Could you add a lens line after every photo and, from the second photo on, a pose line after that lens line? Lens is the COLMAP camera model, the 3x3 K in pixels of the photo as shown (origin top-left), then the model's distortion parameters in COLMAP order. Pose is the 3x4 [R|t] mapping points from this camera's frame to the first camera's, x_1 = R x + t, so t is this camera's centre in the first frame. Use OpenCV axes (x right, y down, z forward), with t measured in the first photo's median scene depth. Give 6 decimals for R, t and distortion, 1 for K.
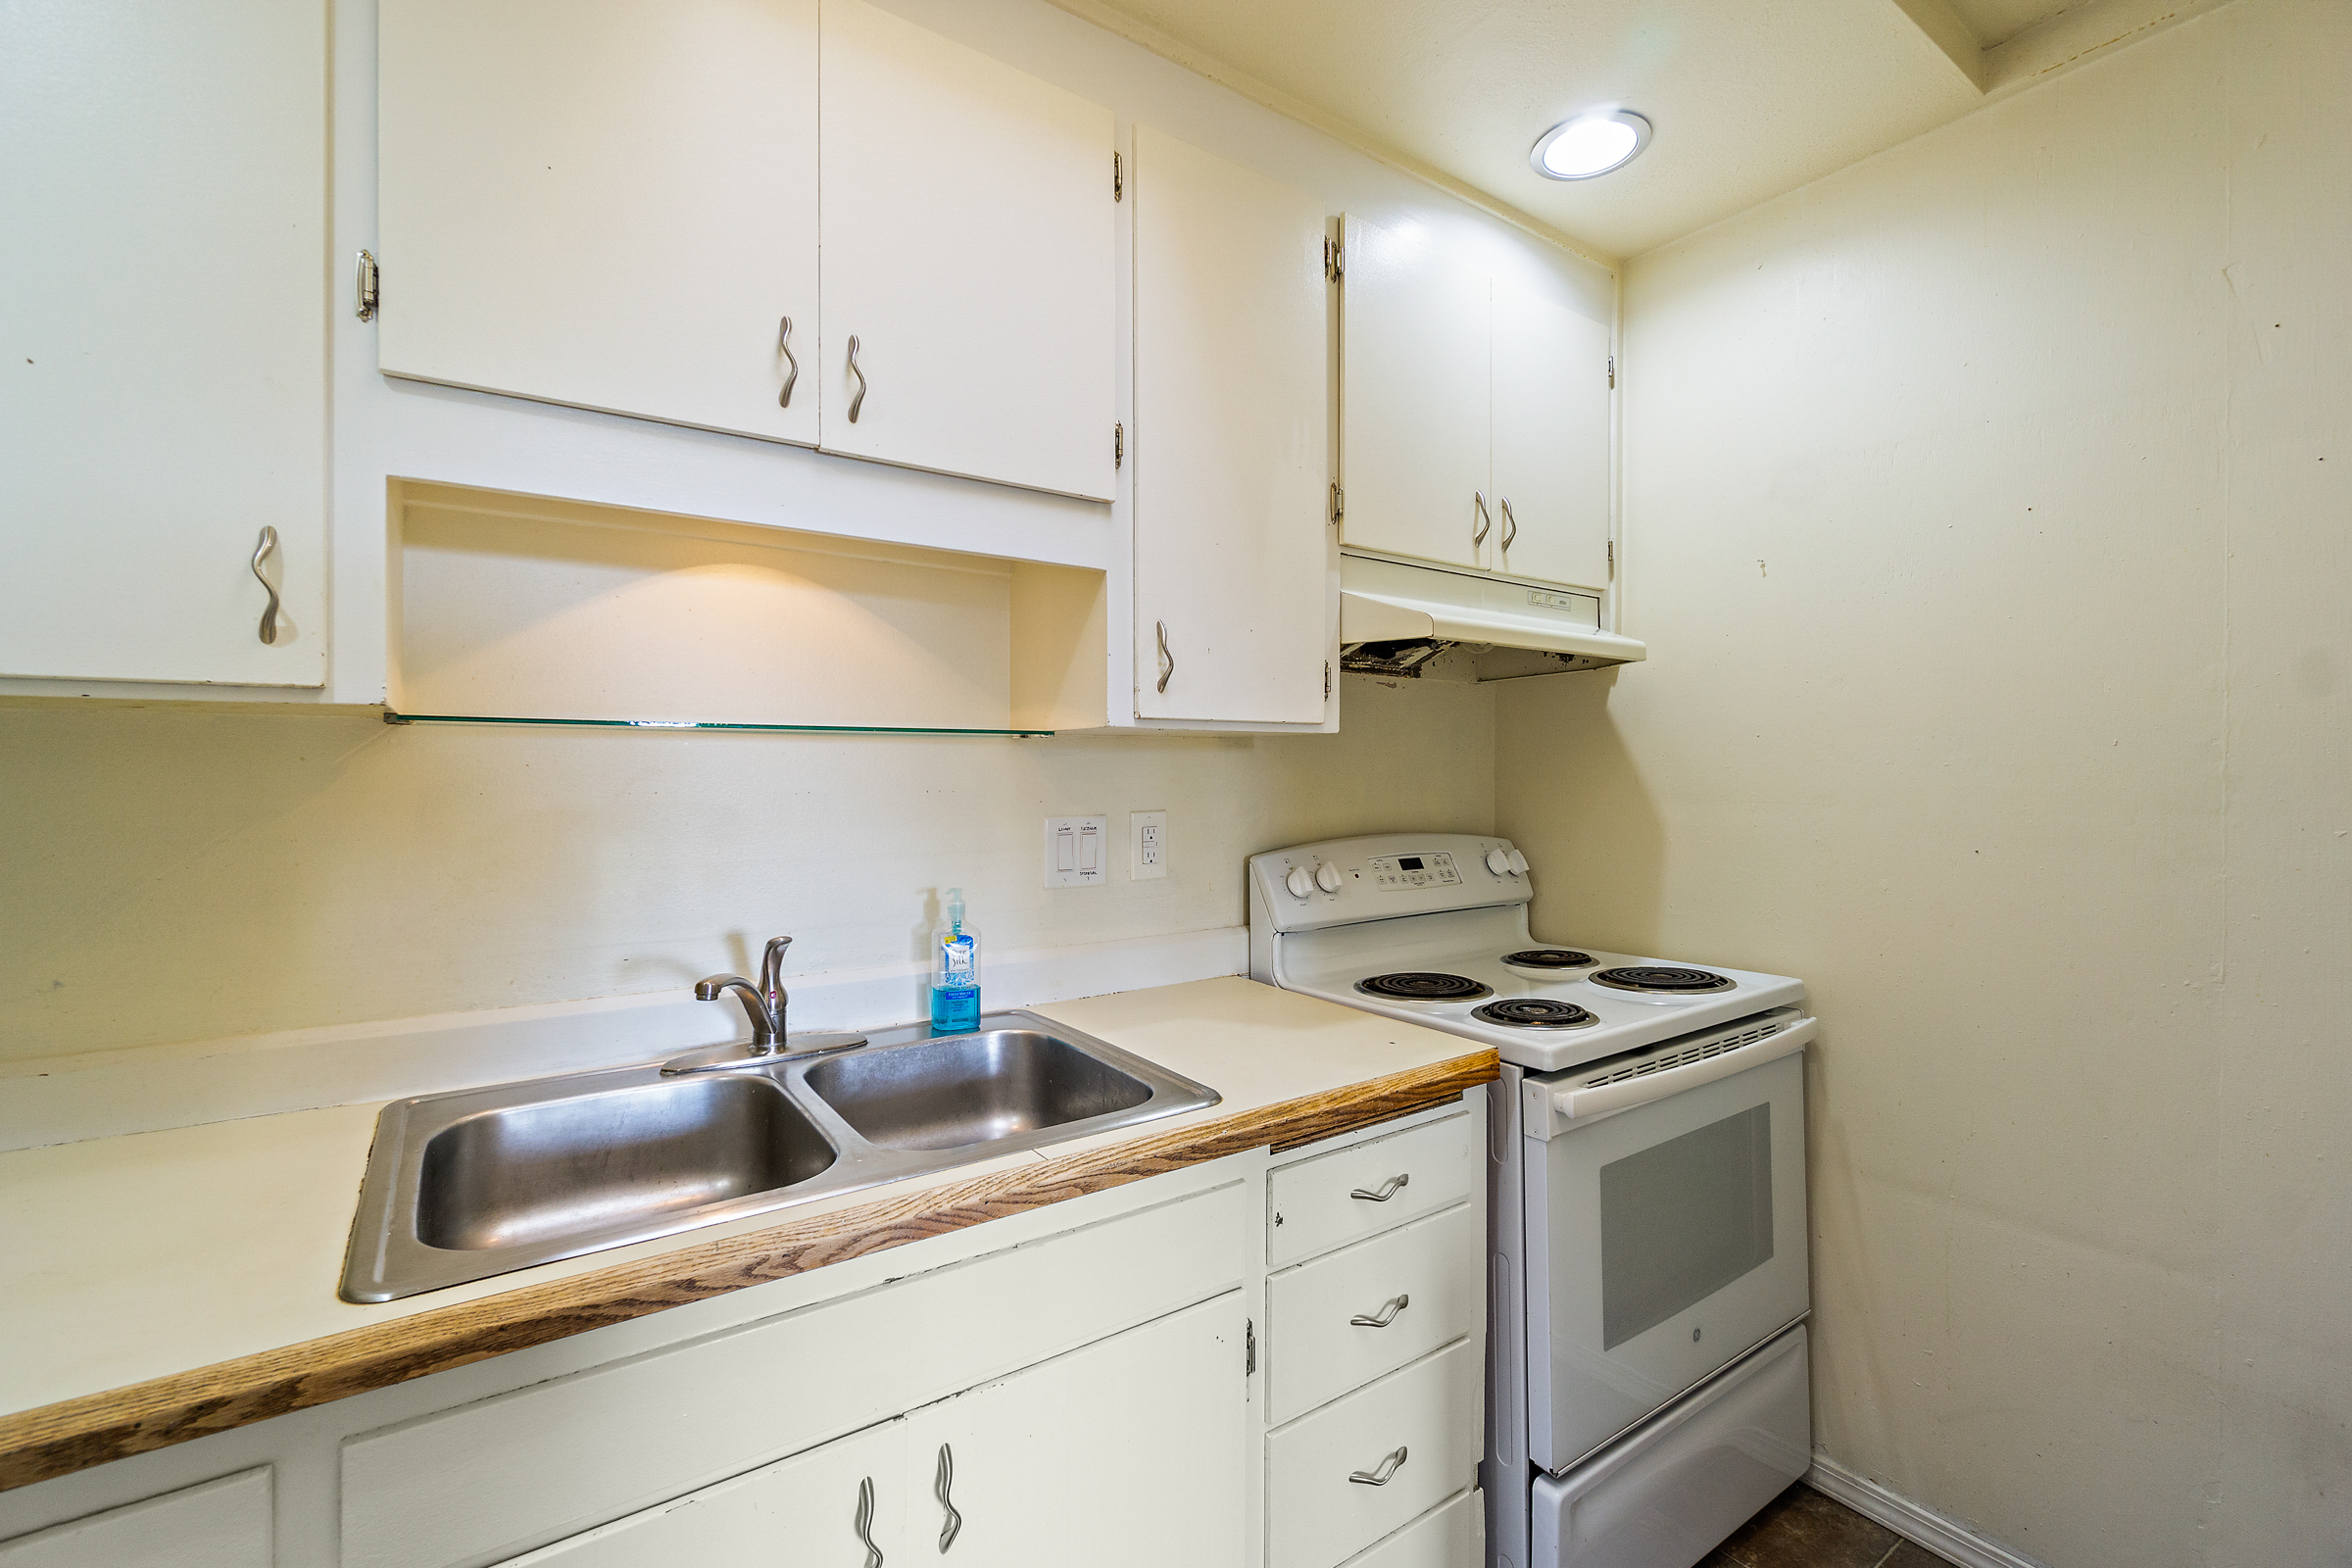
lens RADIAL K [[1019.3, 0, 1168.9], [0, 1019.3, 775.1], [0, 0, 1]] dist [-0.006920, 0.000599]
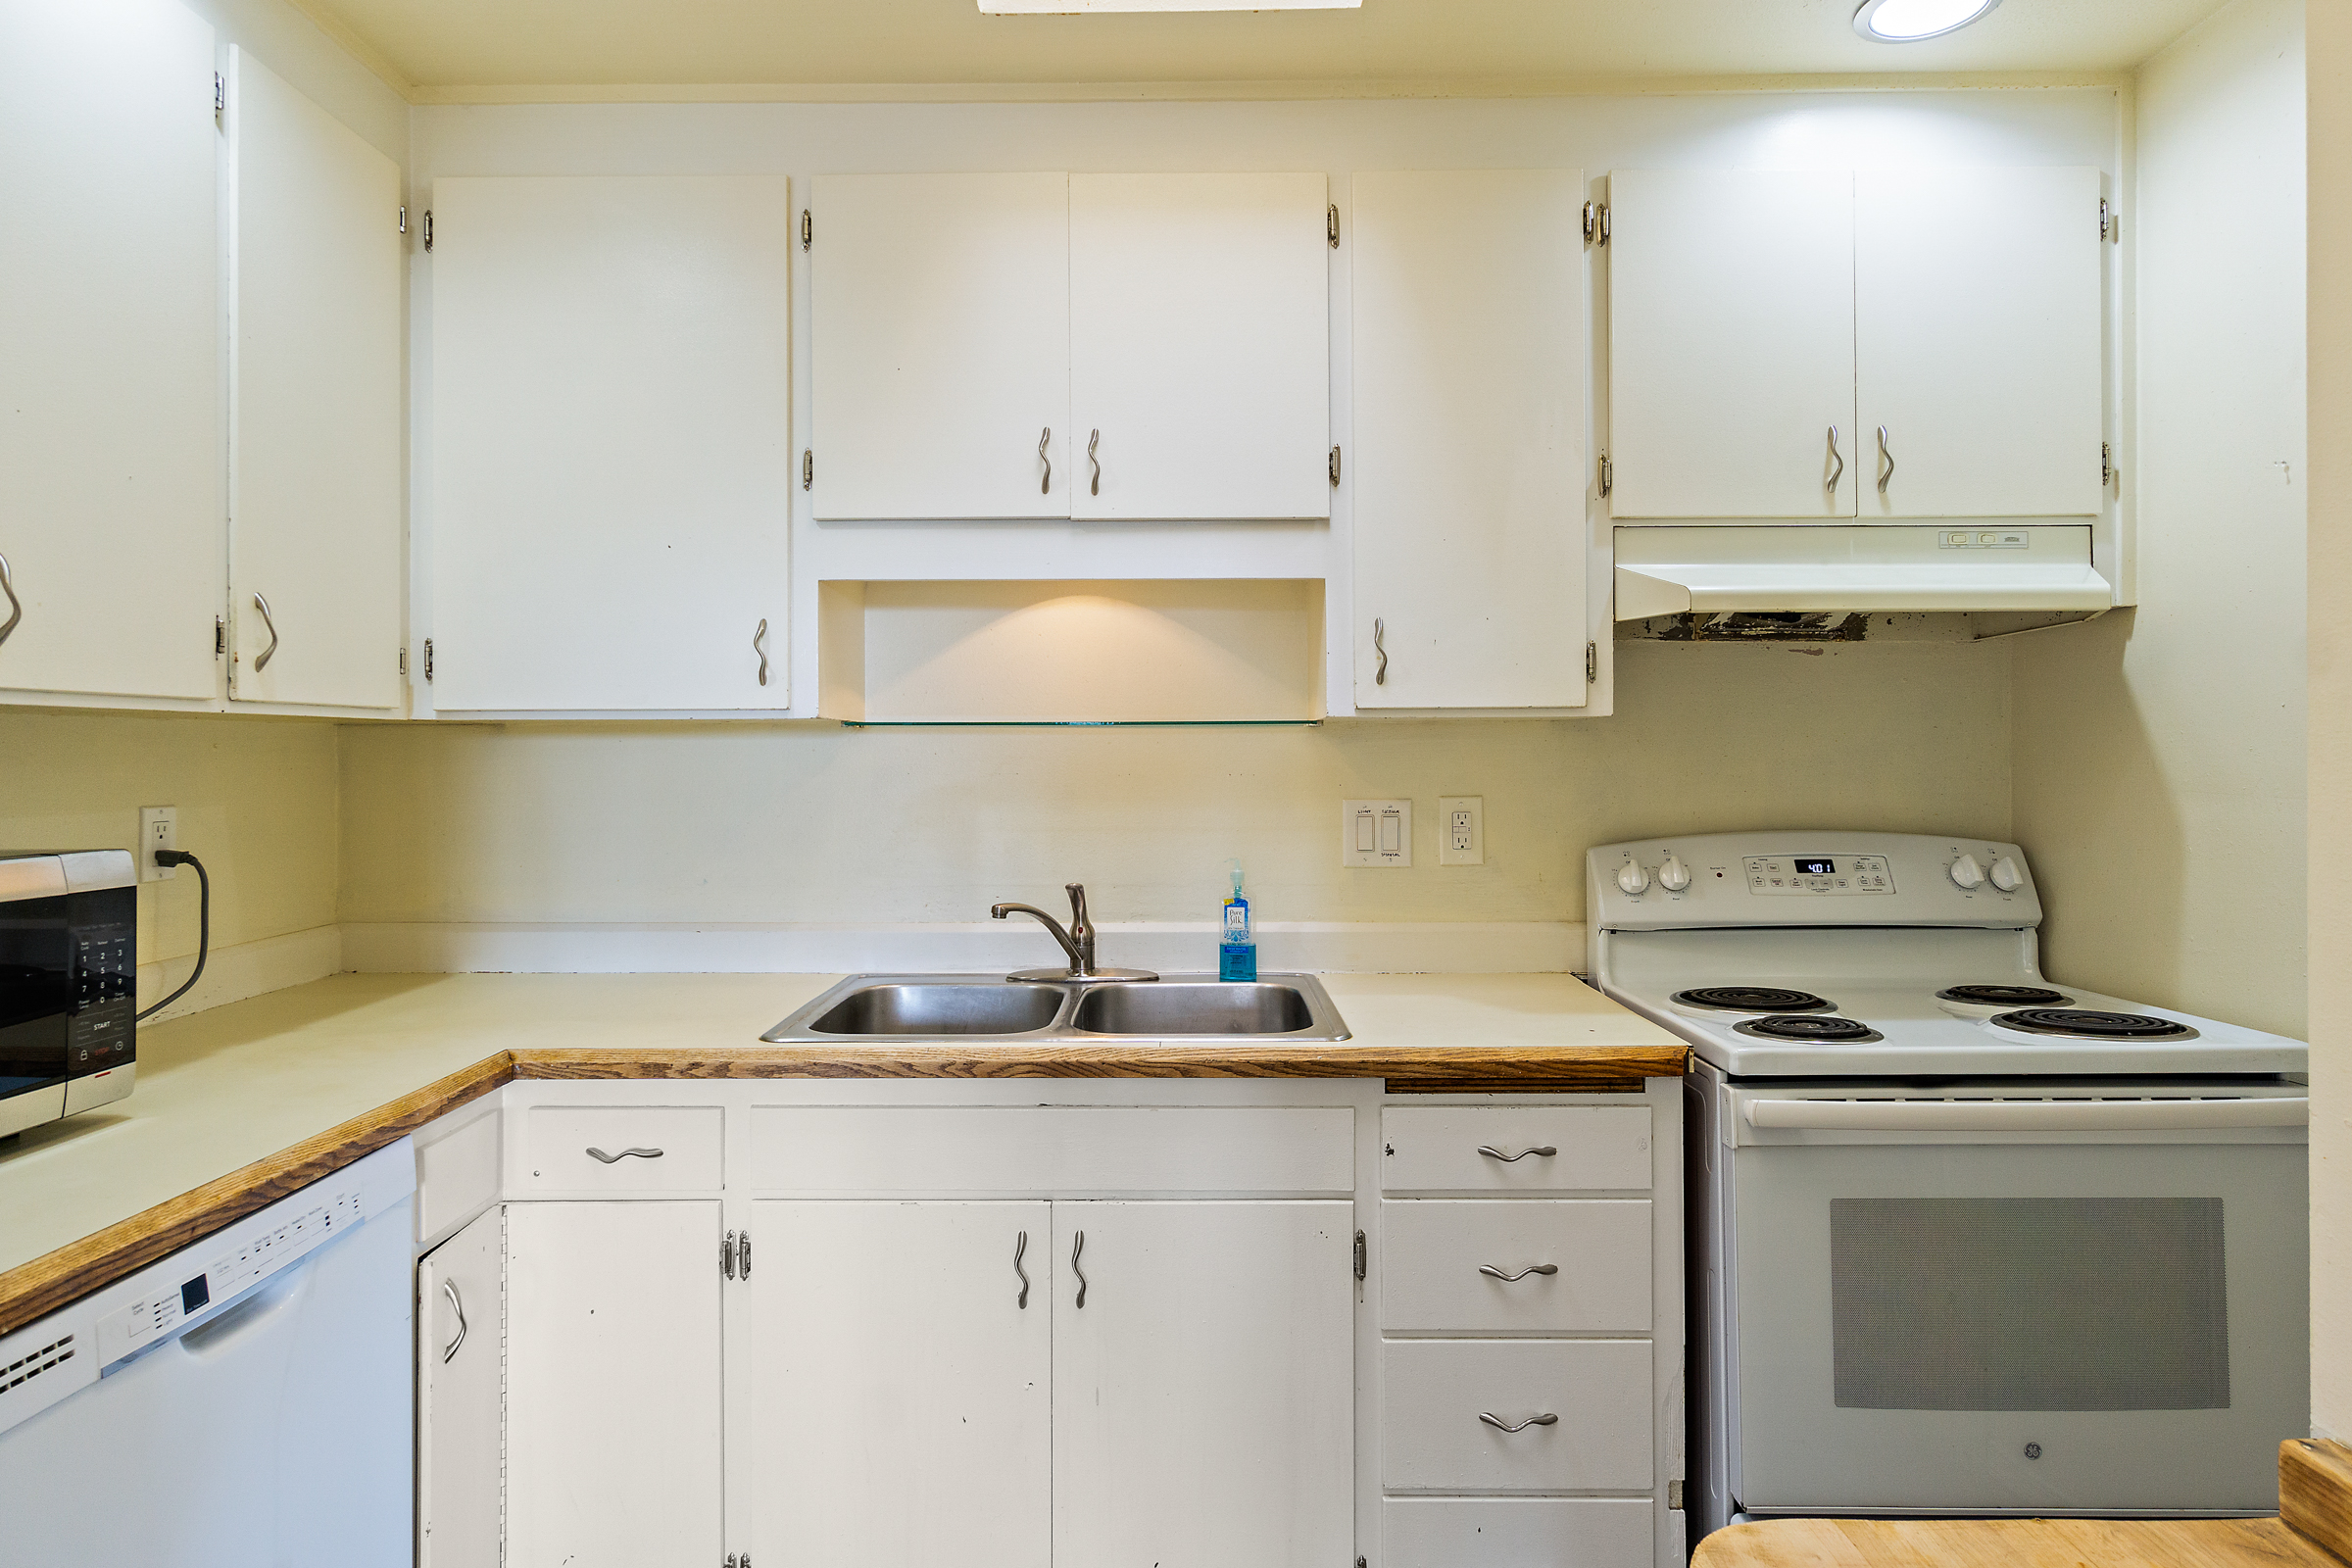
lens RADIAL K [[1366.9, 0, 1170.0], [0, 1366.9, 754.8], [0, 0, 1]] dist [0.001514, -0.001260]
pose [[0.813087, -0.003612, -0.582131, 0.579723], [0.000196, 0.999982, -0.005931, 0.002627], [0.582142, 0.004708, 0.813073, -0.281160]]
